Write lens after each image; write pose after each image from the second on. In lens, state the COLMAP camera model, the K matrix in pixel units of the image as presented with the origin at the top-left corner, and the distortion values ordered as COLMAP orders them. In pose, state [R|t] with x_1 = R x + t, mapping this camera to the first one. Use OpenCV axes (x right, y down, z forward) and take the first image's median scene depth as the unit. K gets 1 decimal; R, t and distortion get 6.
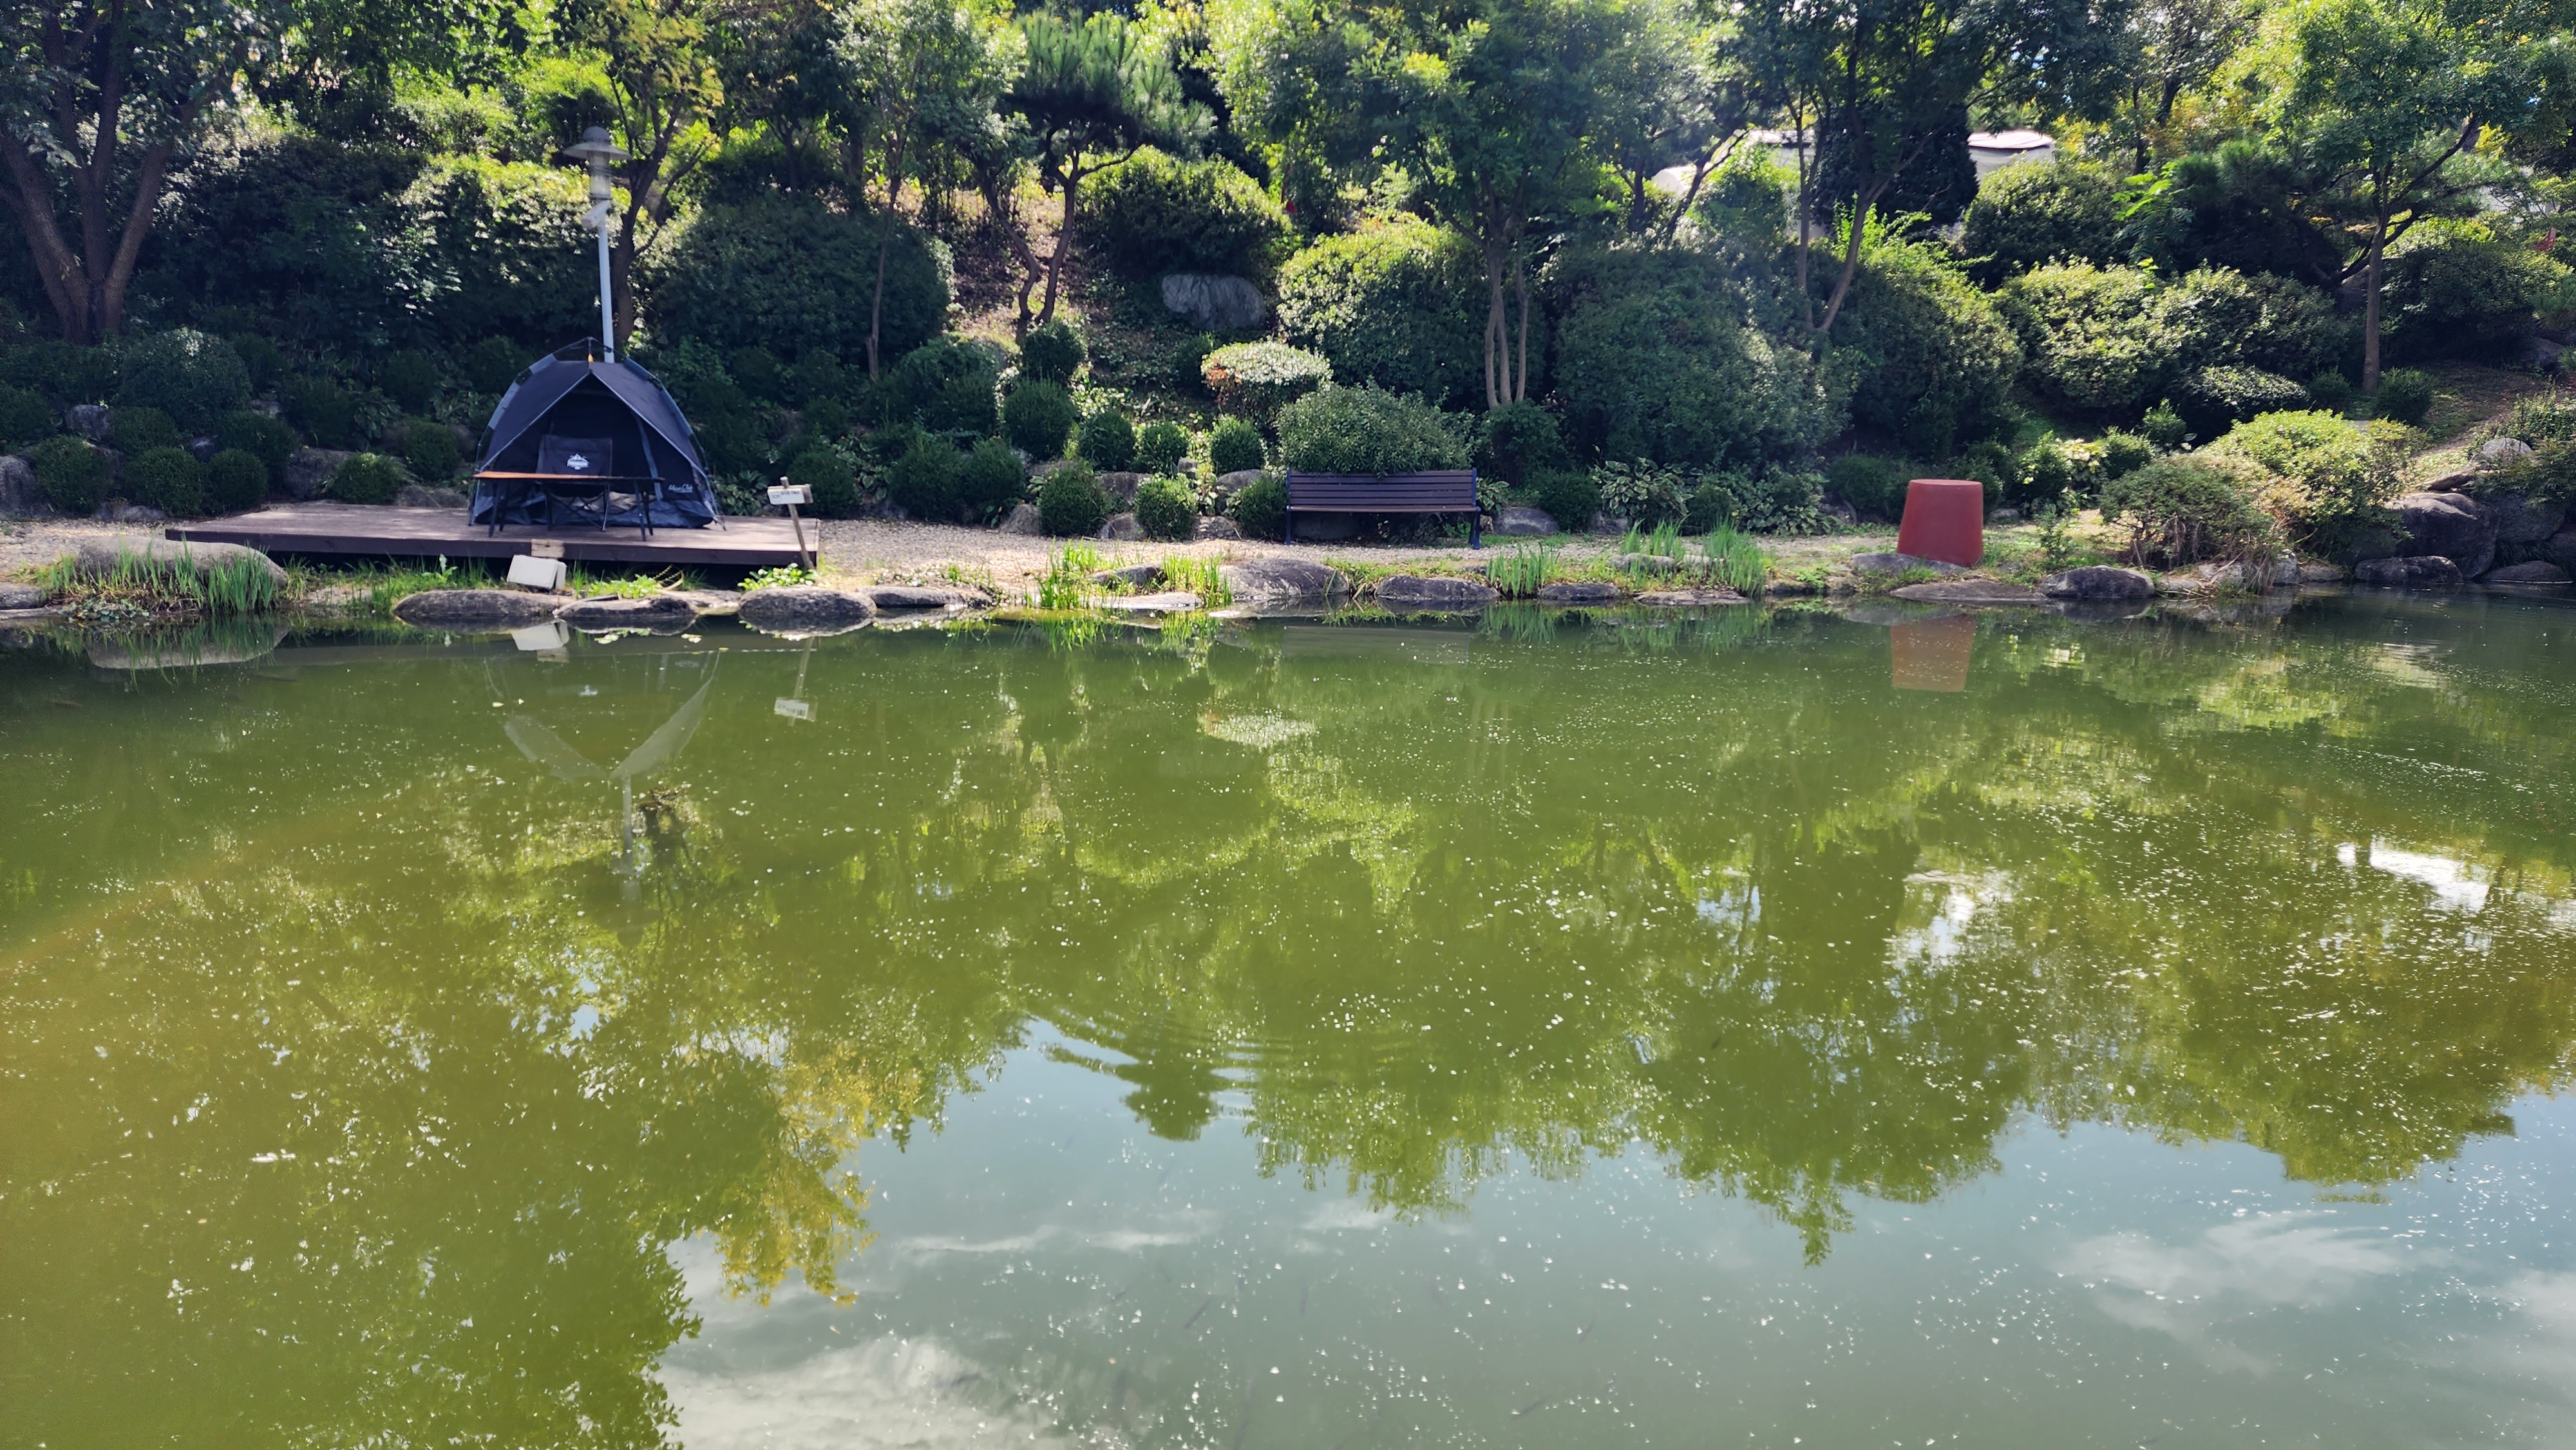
lens RADIAL K [[1765.4, 0, 1305.1], [0, 1765.4, 708.9], [0, 0, 1]] dist [0.061640, -0.061718]
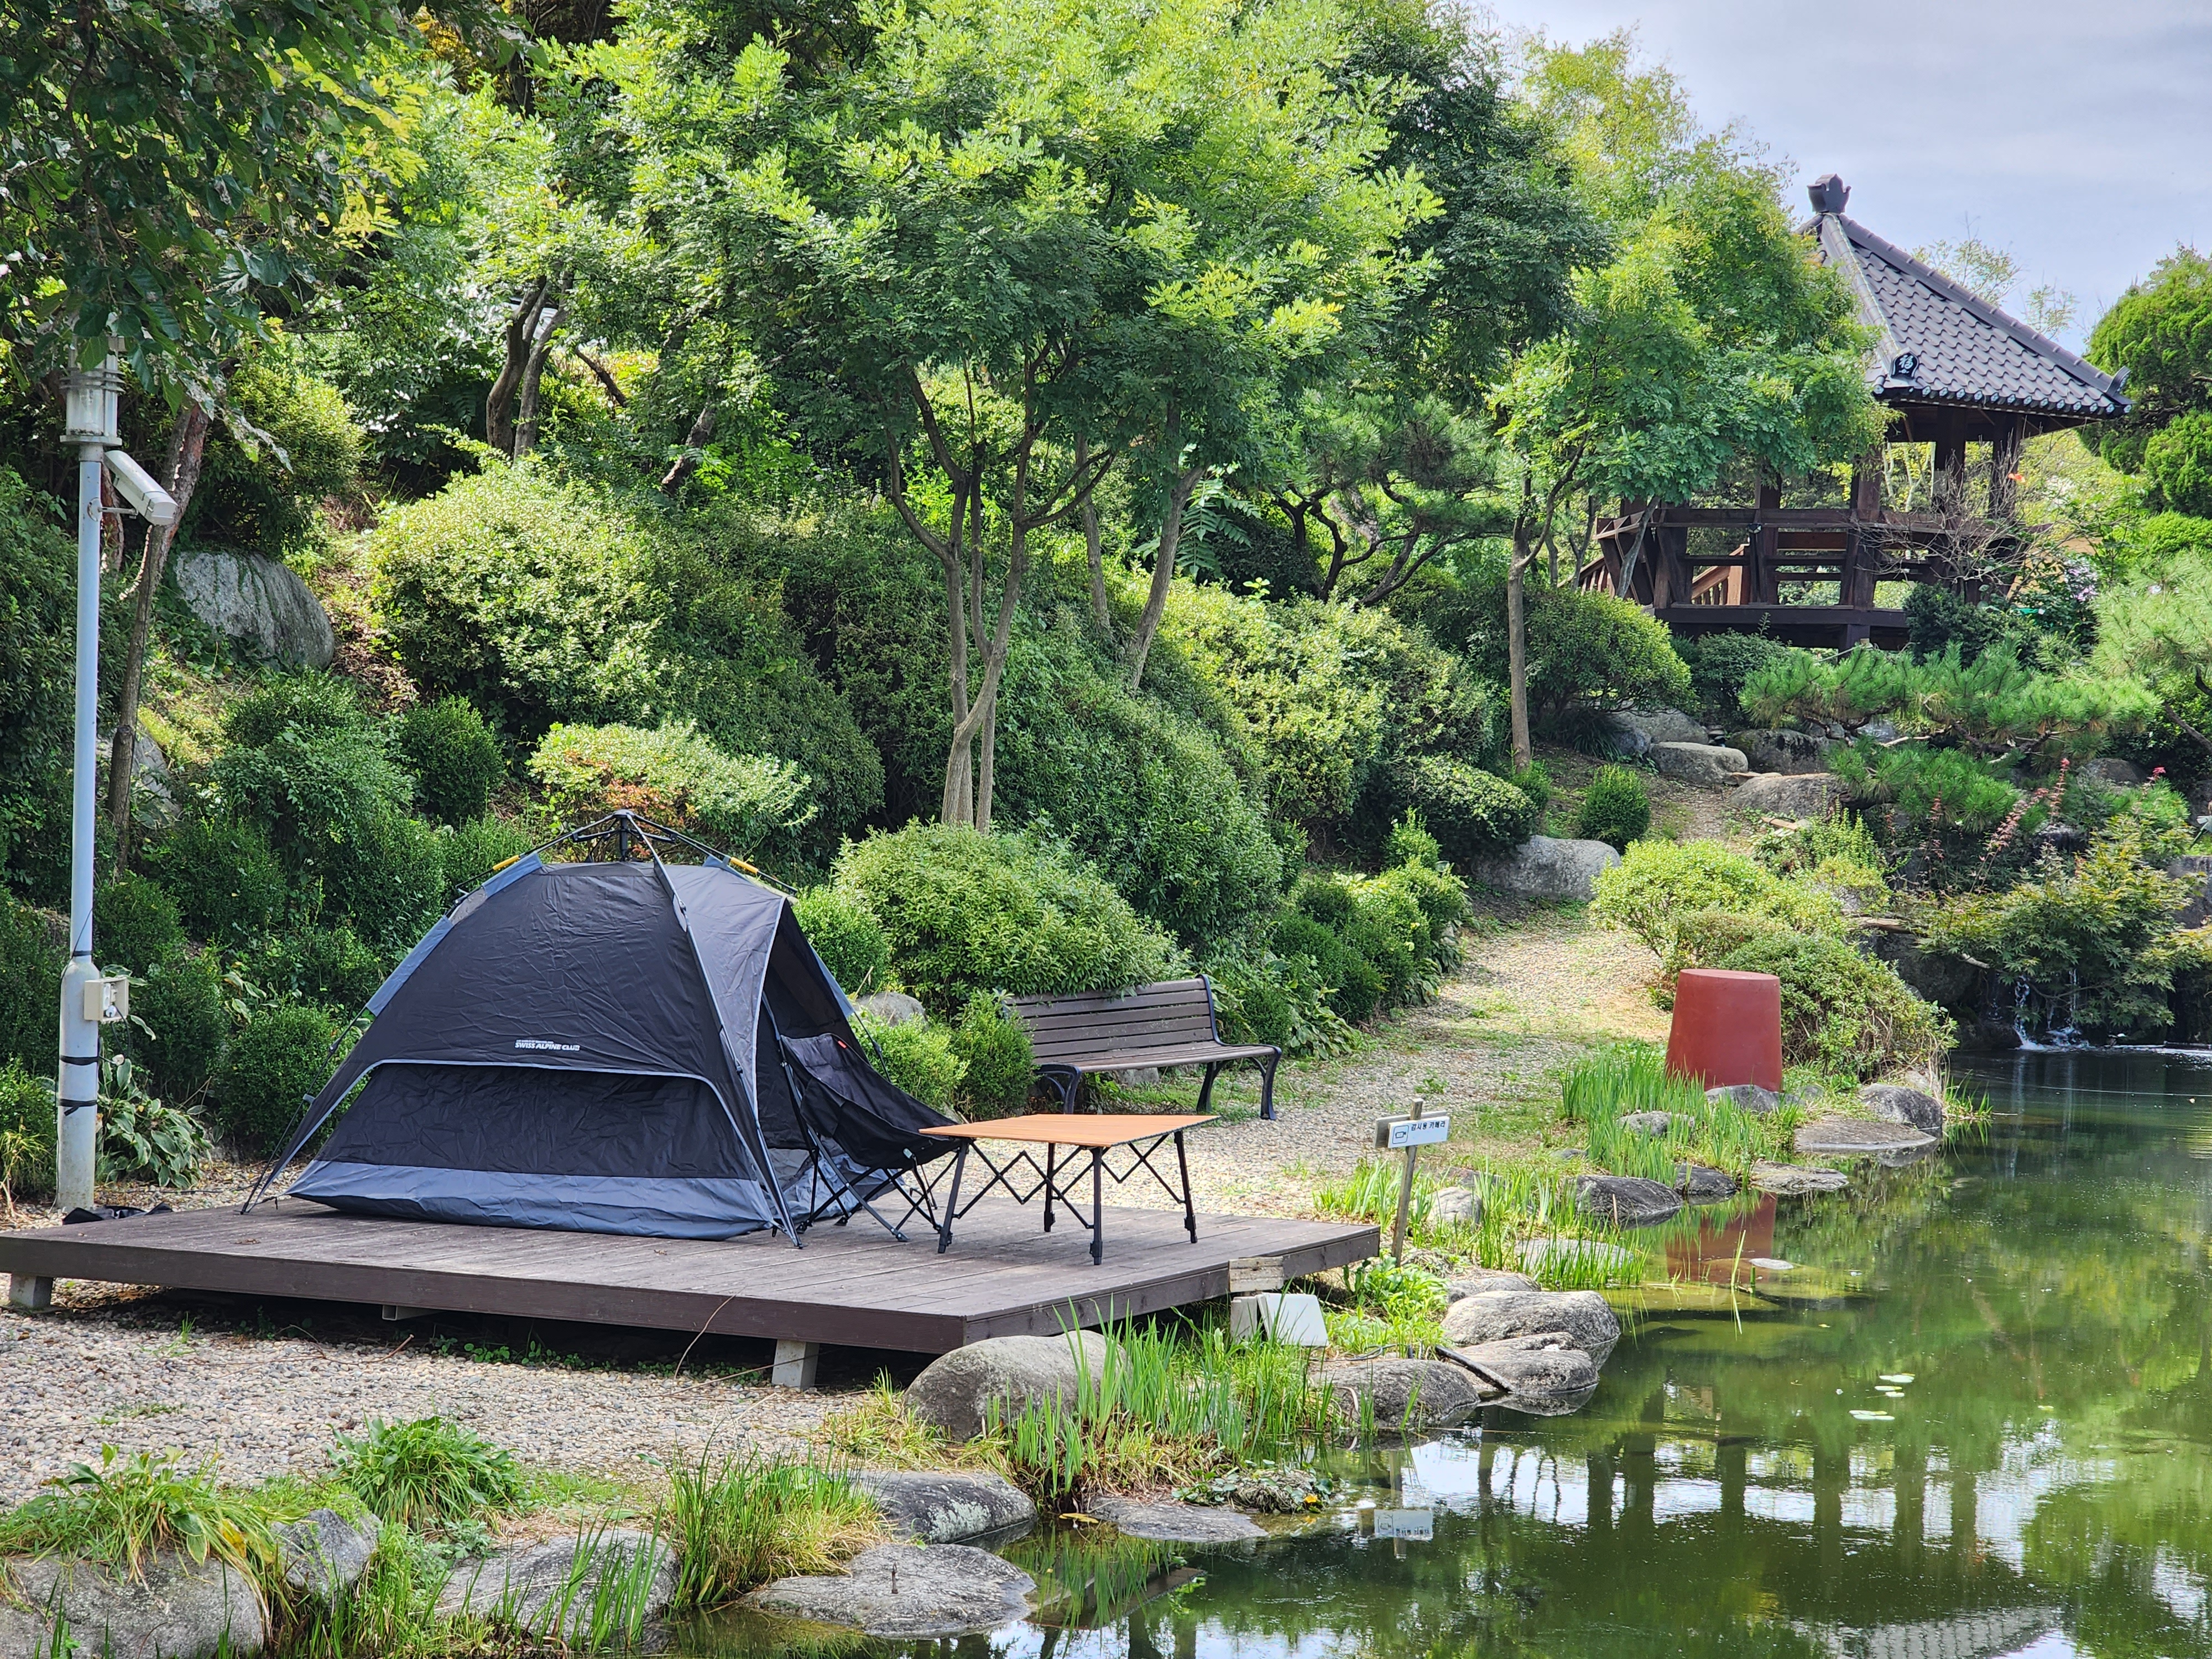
lens RADIAL K [[4479.9, 0, 1115.0], [0, 4479.9, 836.2], [0, 0, 1]] dist [0.072512, 0.000000]
pose [[0.553308, -0.020461, 0.832726, -1.037614], [0.107547, 0.993086, -0.047058, -0.107885], [-0.826005, 0.115594, 0.551683, 0.207670]]
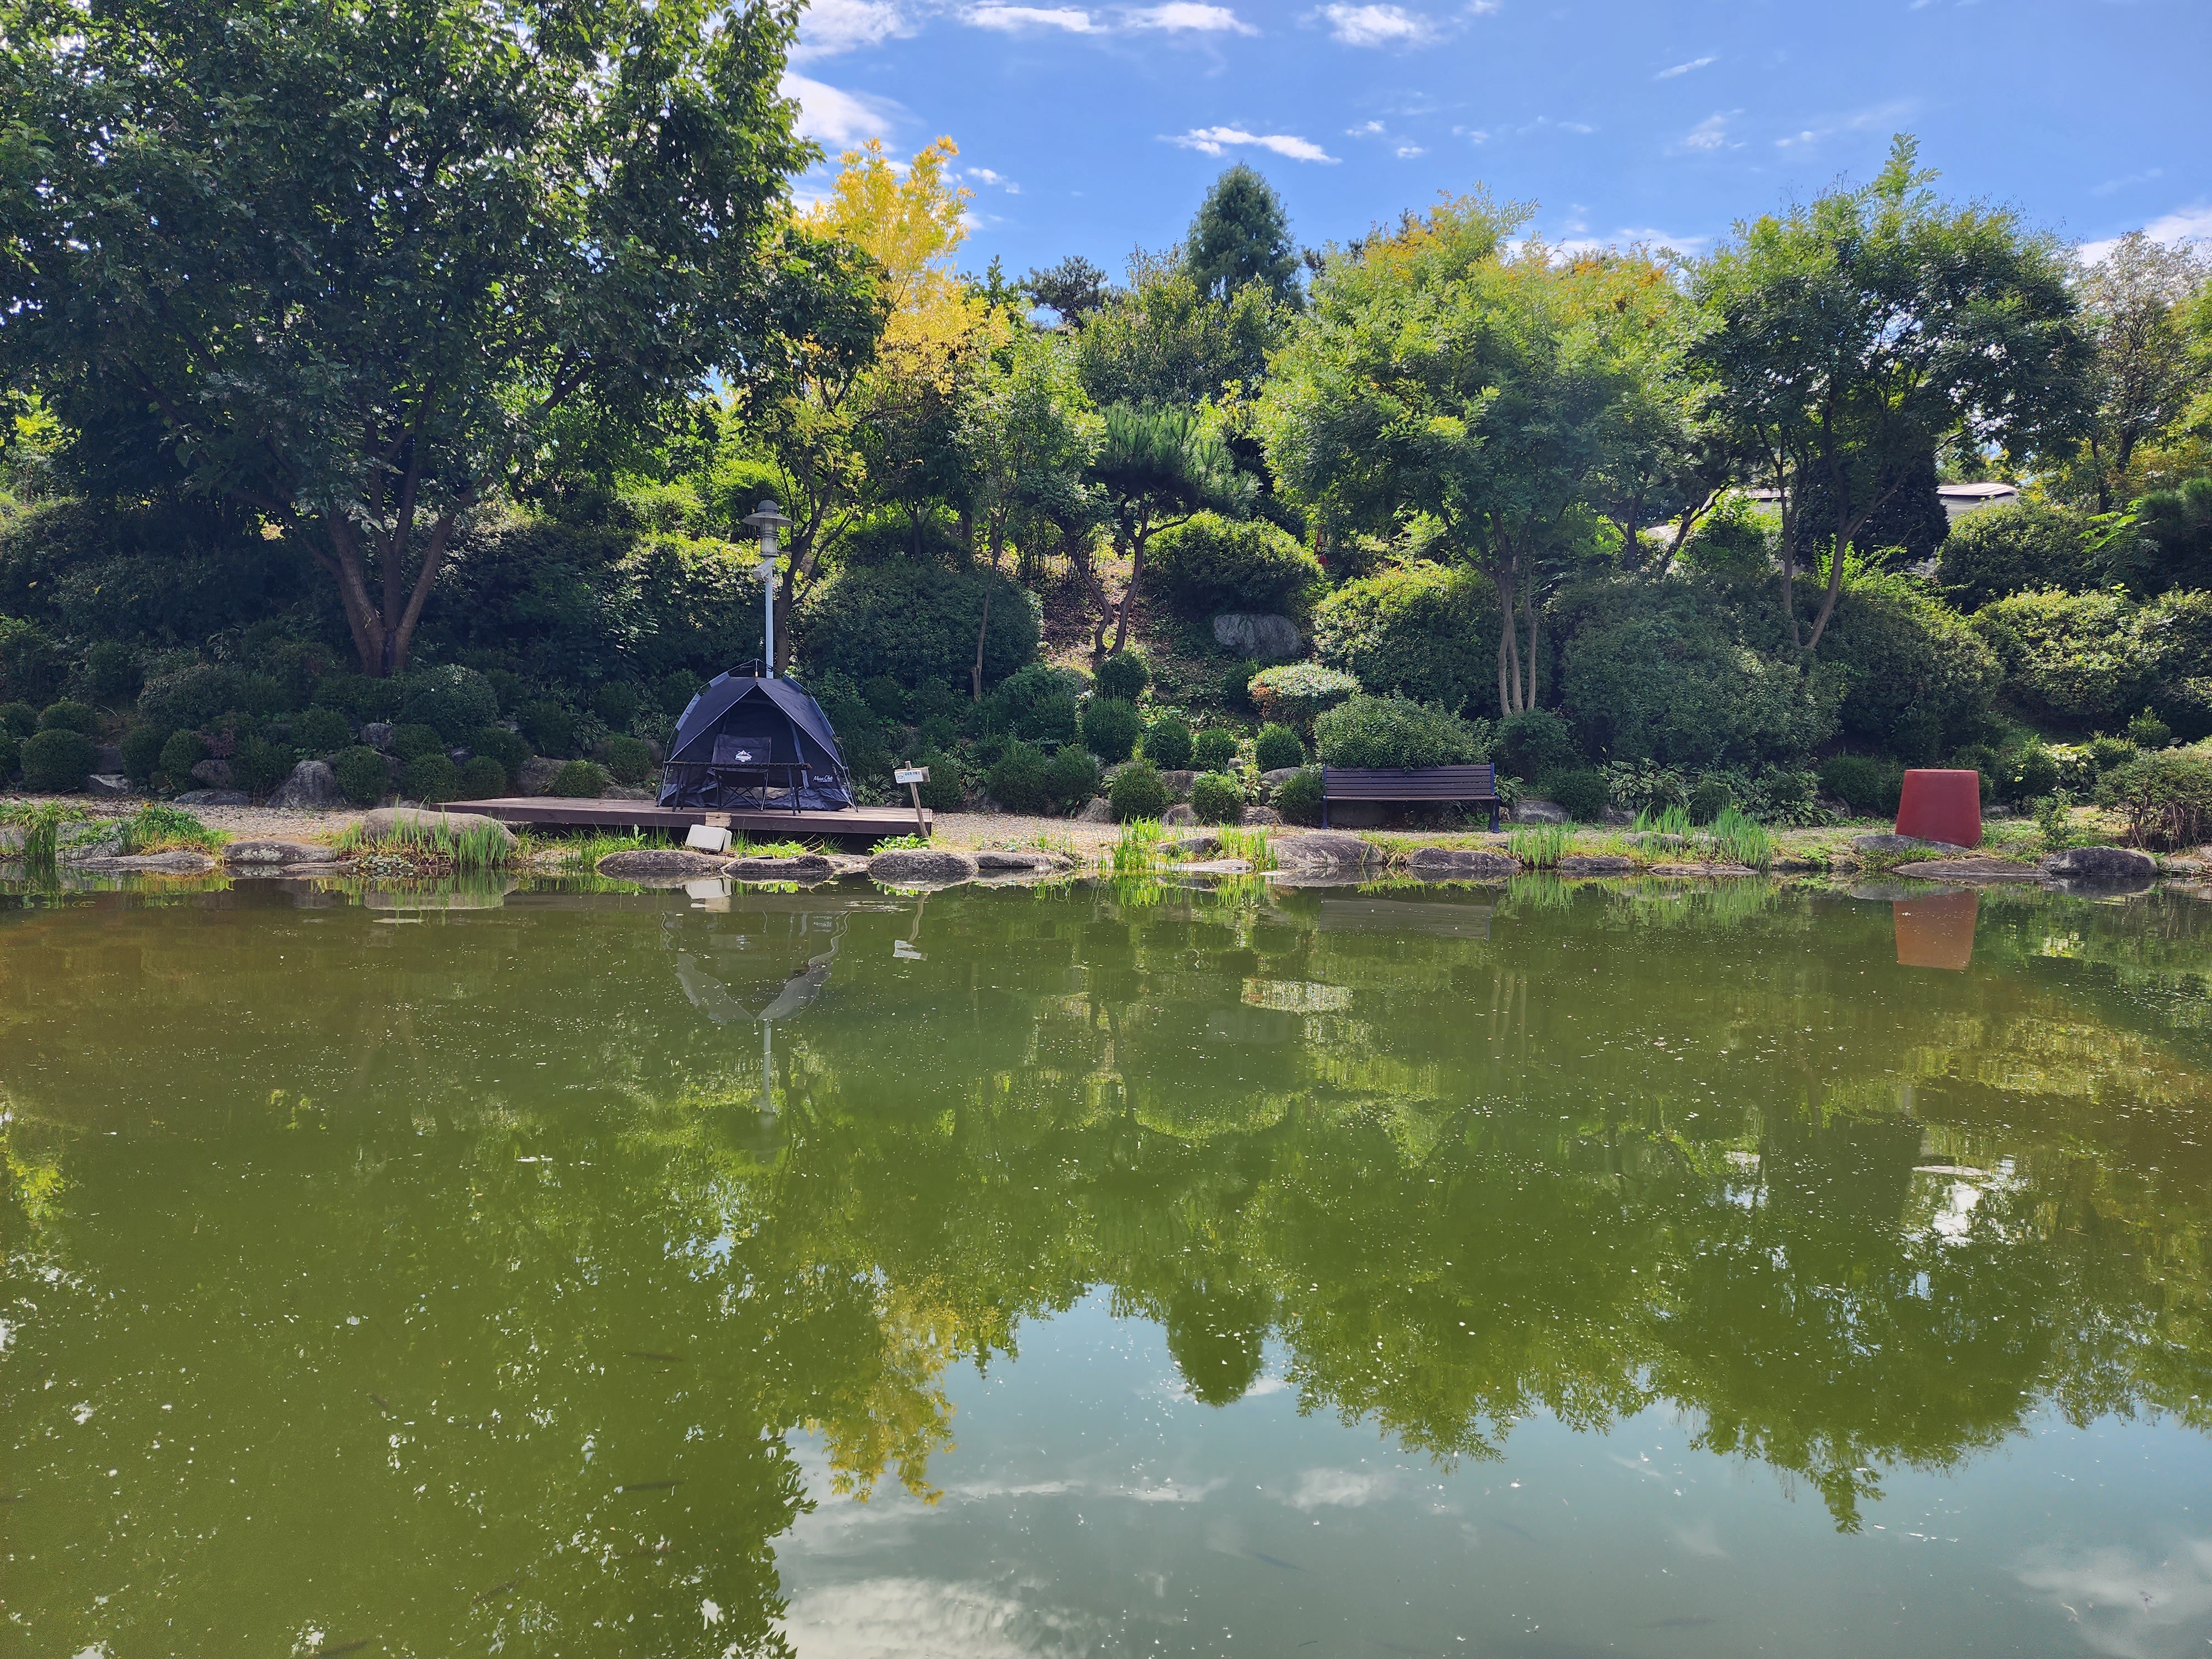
lens RADIAL K [[1516.5, 0, 1103.8], [0, 1516.5, 831.8], [0, 0, 1]] dist [0.047985, -0.042880]
pose [[0.989620, -0.002934, -0.143679, -0.009718], [-0.014857, 0.992346, -0.122595, 0.027604], [0.142939, 0.123457, 0.982001, 0.012314]]
